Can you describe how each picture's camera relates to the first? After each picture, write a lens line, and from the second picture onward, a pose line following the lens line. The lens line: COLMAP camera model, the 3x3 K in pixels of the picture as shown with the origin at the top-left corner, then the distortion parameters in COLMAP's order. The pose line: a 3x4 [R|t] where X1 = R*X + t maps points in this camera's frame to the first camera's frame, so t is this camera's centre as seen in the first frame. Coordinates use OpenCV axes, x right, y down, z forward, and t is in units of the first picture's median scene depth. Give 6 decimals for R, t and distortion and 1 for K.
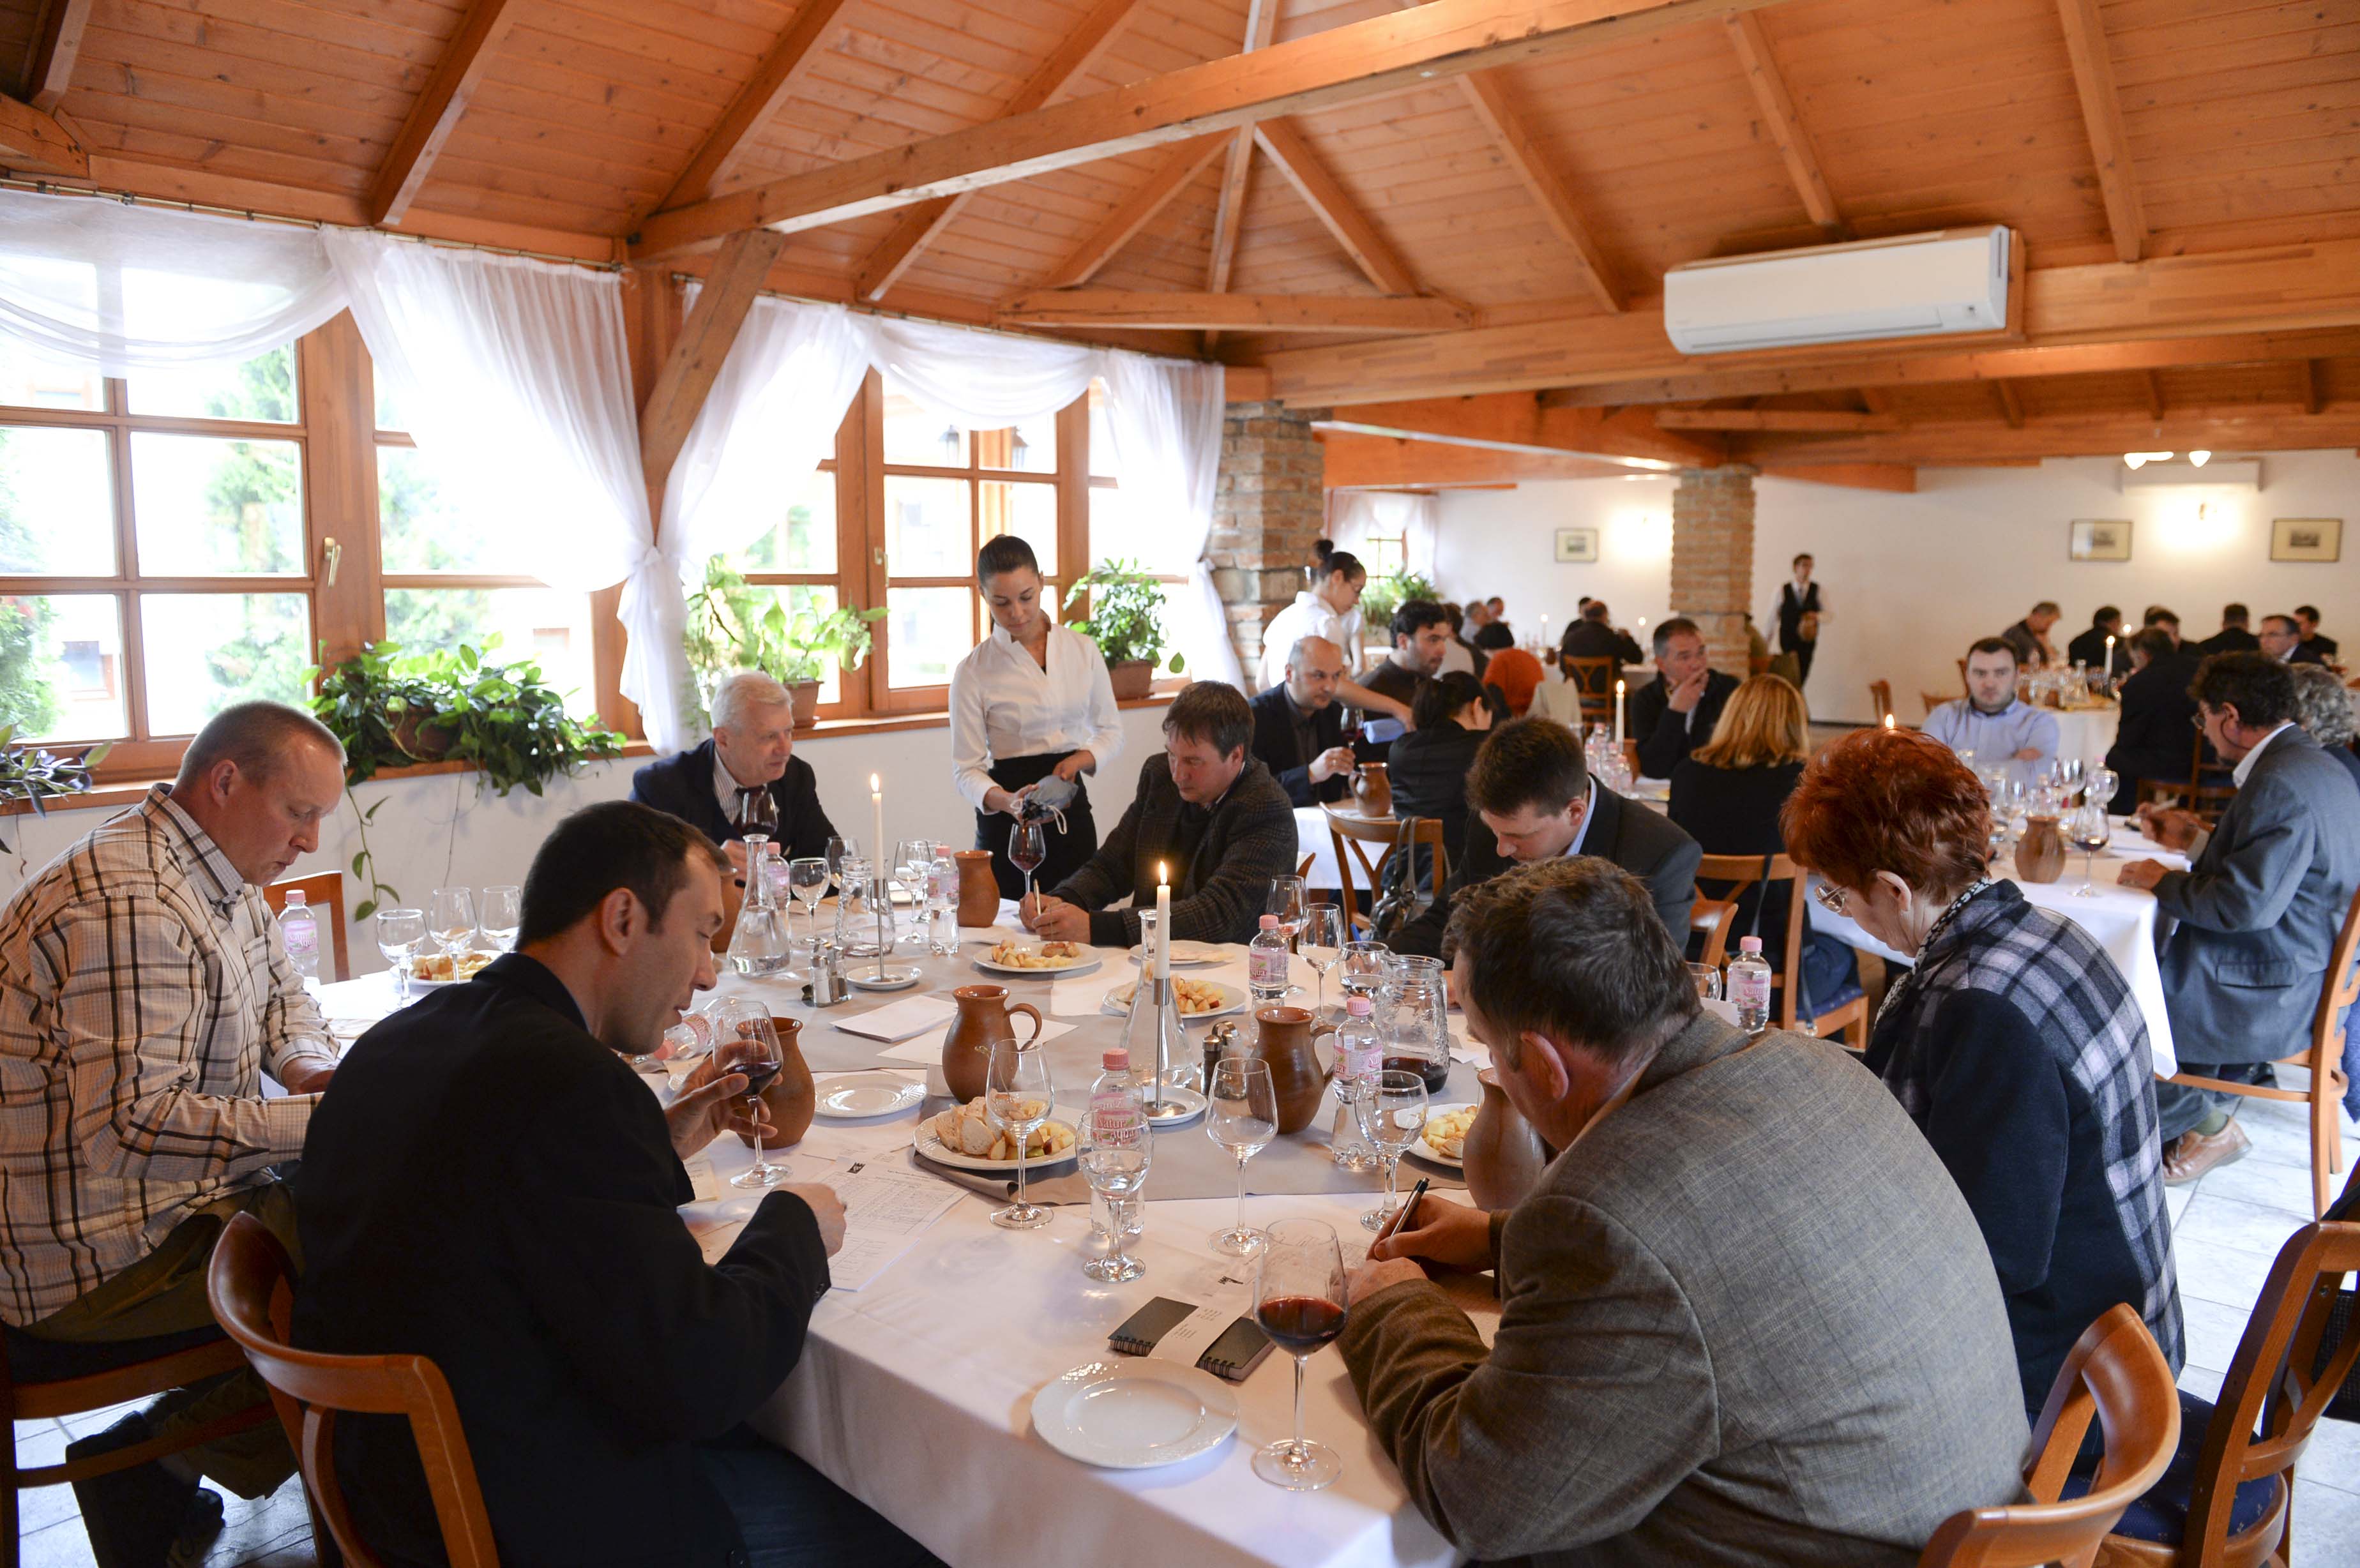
lens RADIAL K [[1609.2, 0, 1180.0], [0, 1609.2, 784.0], [0, 0, 1]] dist [-0.115675, 0.020330]
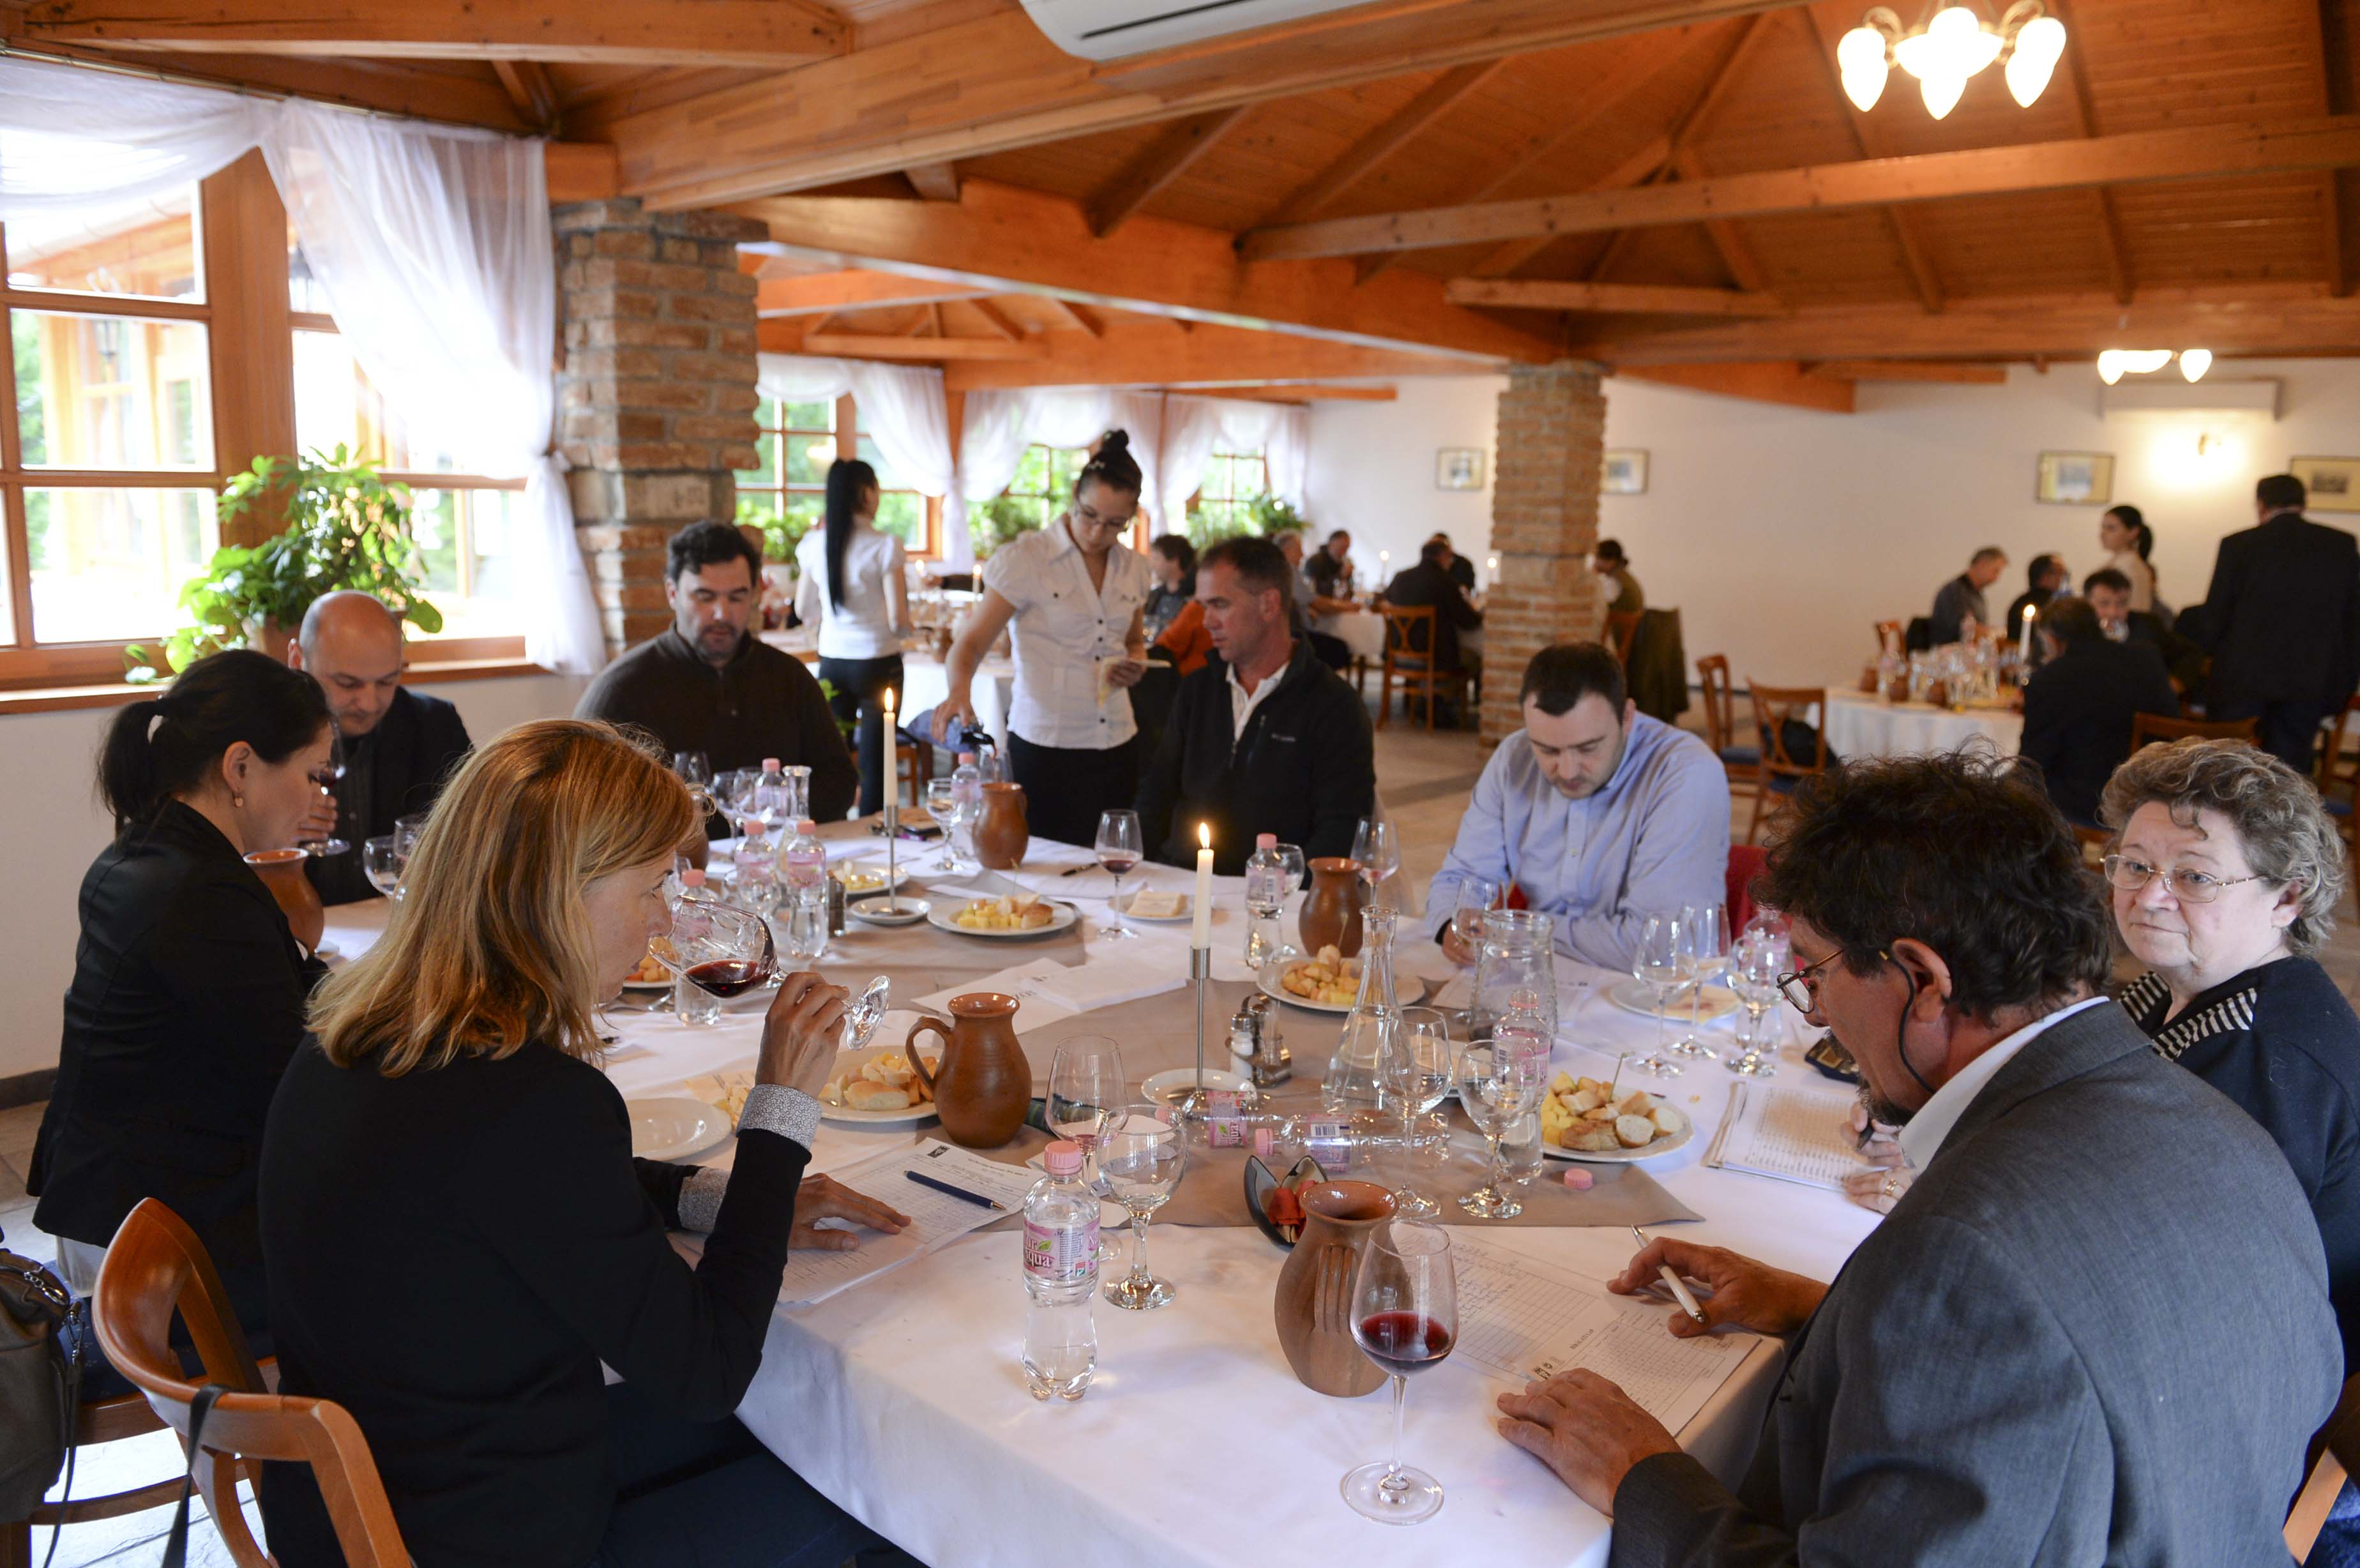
lens RADIAL K [[1604.8, 0, 1280.2], [0, 1604.8, 780.9], [0, 0, 1]] dist [-0.076980, 0.003117]
pose [[0.998824, 0.025091, 0.041493, 0.214829], [-0.026884, 0.998704, 0.043215, -0.033781], [-0.040355, -0.044280, 0.998204, 0.269869]]
